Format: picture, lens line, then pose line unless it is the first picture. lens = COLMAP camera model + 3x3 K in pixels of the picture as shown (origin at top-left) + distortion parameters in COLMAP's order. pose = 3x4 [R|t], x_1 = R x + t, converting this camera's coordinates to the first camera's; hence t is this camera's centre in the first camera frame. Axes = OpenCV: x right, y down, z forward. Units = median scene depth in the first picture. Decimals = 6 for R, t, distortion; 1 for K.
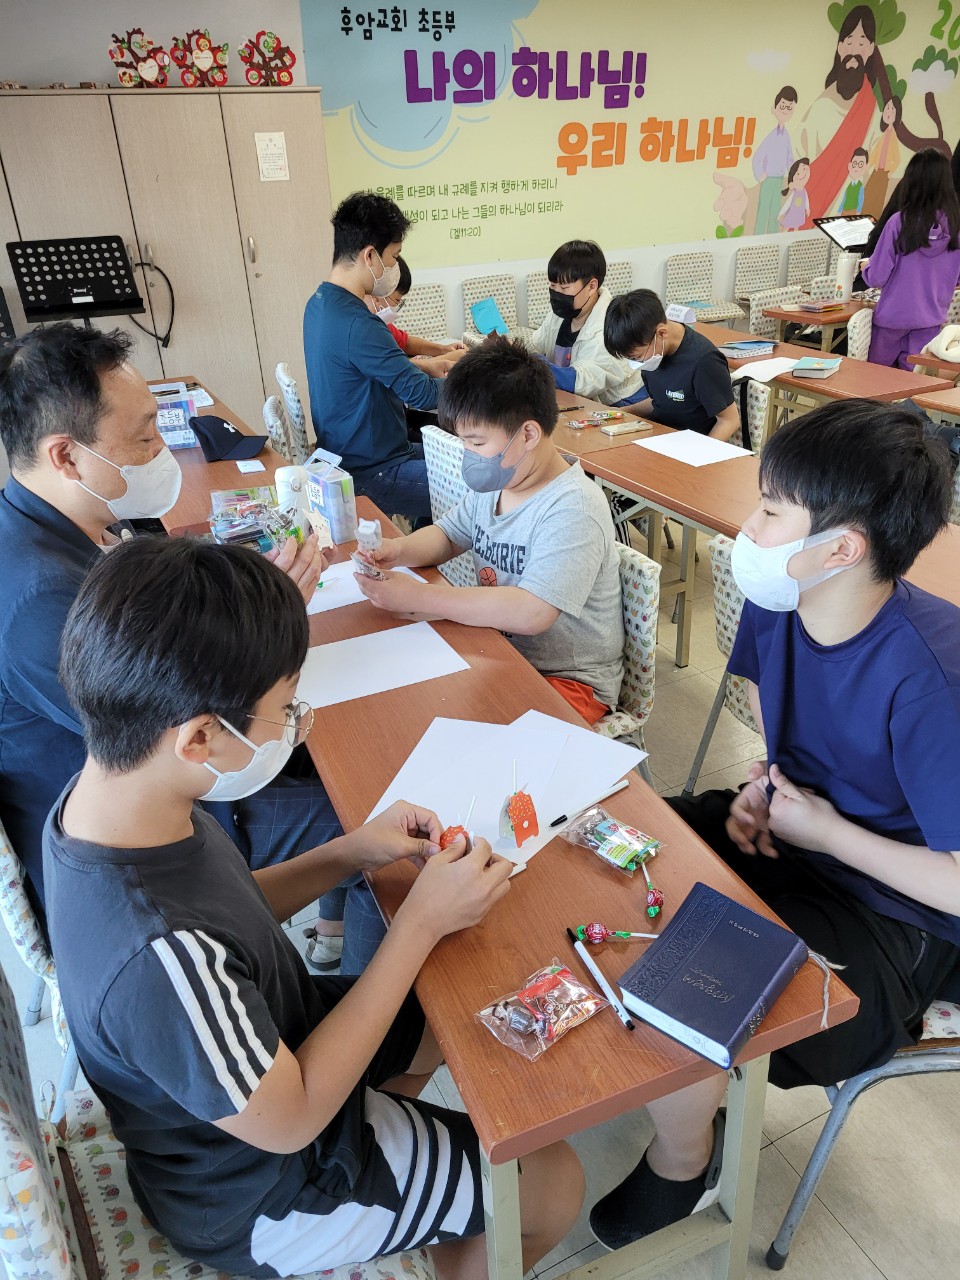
lens RADIAL K [[976.6, 0, 483.2], [0, 976.6, 644.3], [0, 0, 1]] dist [0.010363, -0.000084]
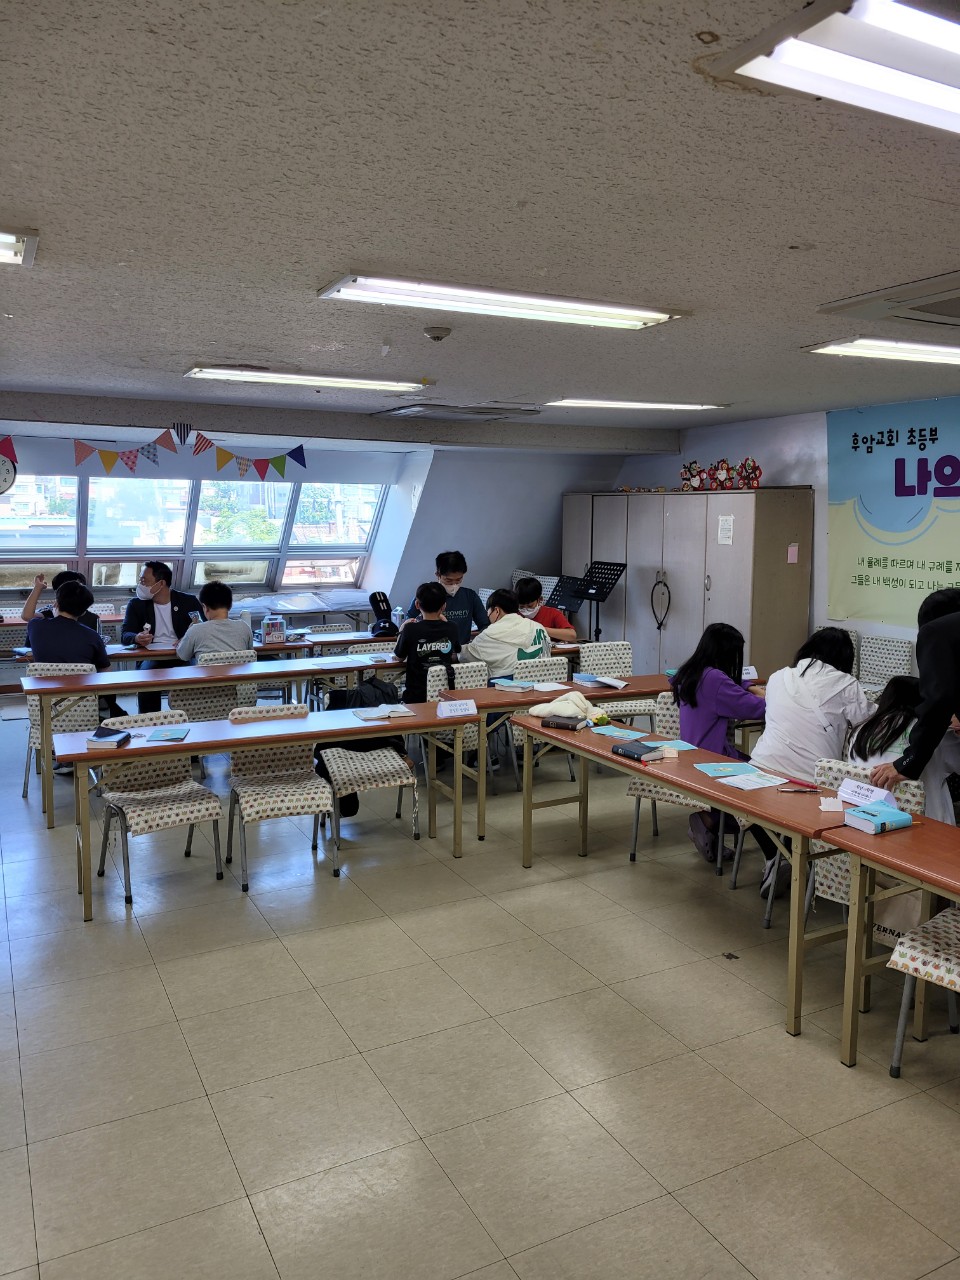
lens RADIAL K [[976.6, 0, 481.1], [0, 976.6, 637.2], [0, 0, 1]] dist [0.010363, -0.000084]
pose [[0.048930, 0.167770, -0.984611, 1.145605], [-0.450552, 0.883504, 0.128152, -0.335899], [0.891408, 0.437348, 0.118819, 0.495964]]
